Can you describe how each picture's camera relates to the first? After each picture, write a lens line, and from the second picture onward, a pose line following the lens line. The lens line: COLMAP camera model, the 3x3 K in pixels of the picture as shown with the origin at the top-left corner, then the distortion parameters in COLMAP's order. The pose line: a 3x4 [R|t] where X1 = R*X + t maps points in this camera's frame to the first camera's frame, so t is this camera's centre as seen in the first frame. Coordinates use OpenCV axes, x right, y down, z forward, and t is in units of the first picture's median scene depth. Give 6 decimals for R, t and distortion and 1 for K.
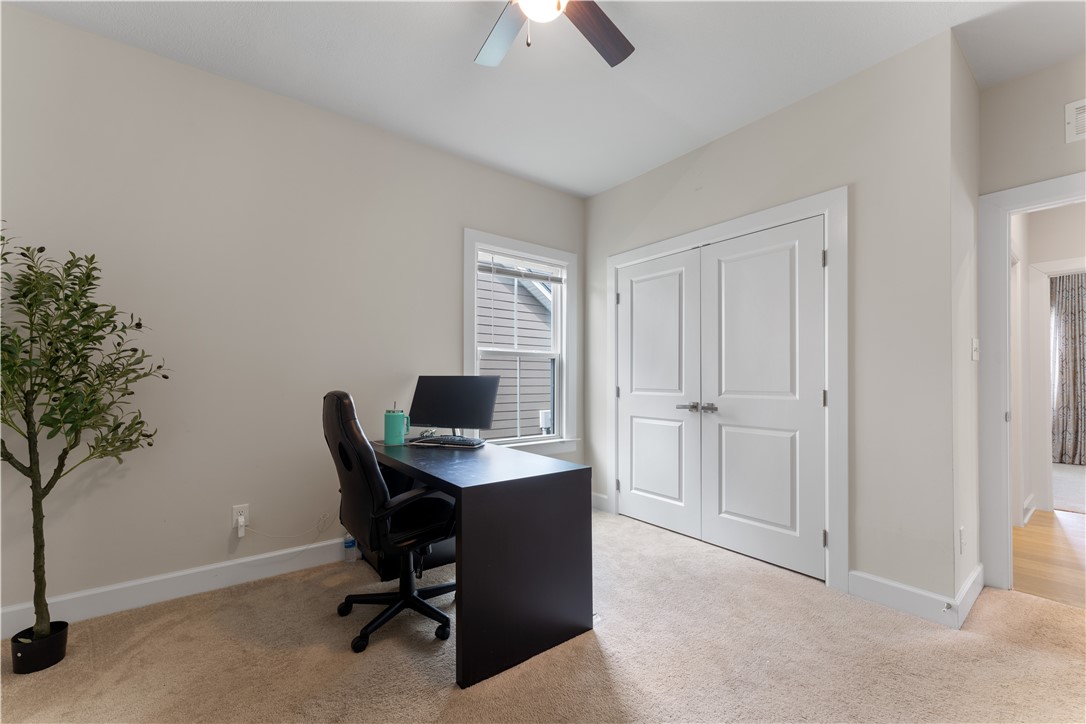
lens RADIAL K [[436.8, 0, 542.7], [0, 436.8, 377.6], [0, 0, 1]] dist [0.000554, 0.000053]
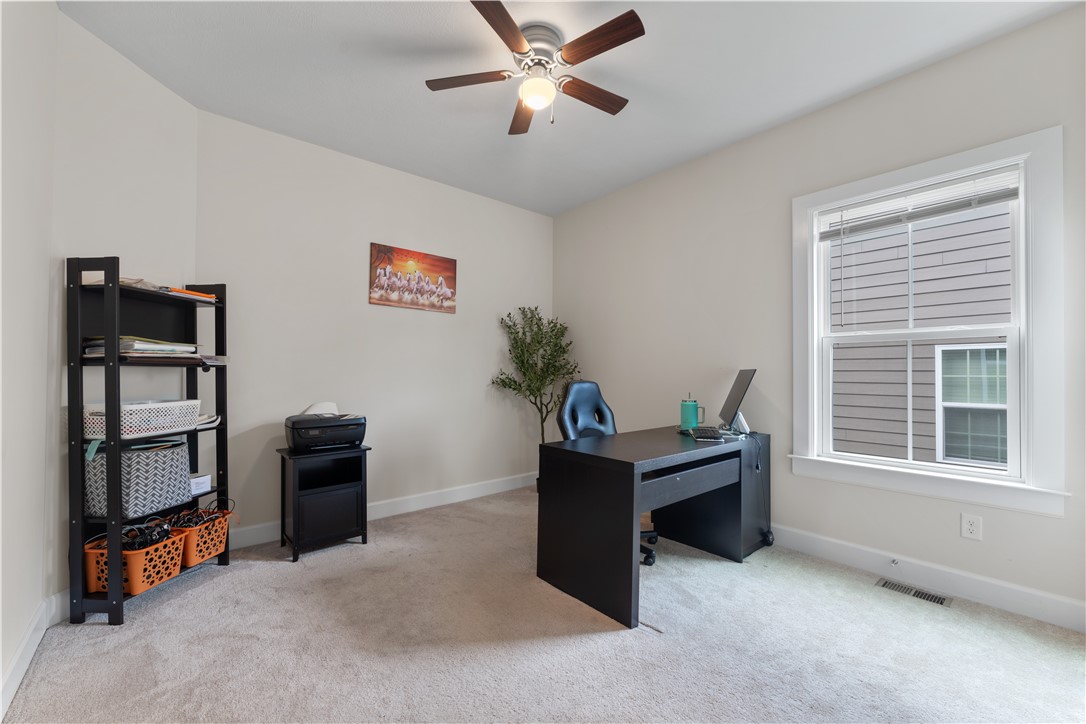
lens RADIAL K [[440.2, 0, 542.8], [0, 440.2, 369.8], [0, 0, 1]] dist [-0.000606, -0.000077]
pose [[0.049625, -0.001186, -0.998767, 0.818719], [0.007210, 0.999974, -0.000830, -0.007877], [0.998742, -0.007160, 0.049633, 0.566498]]
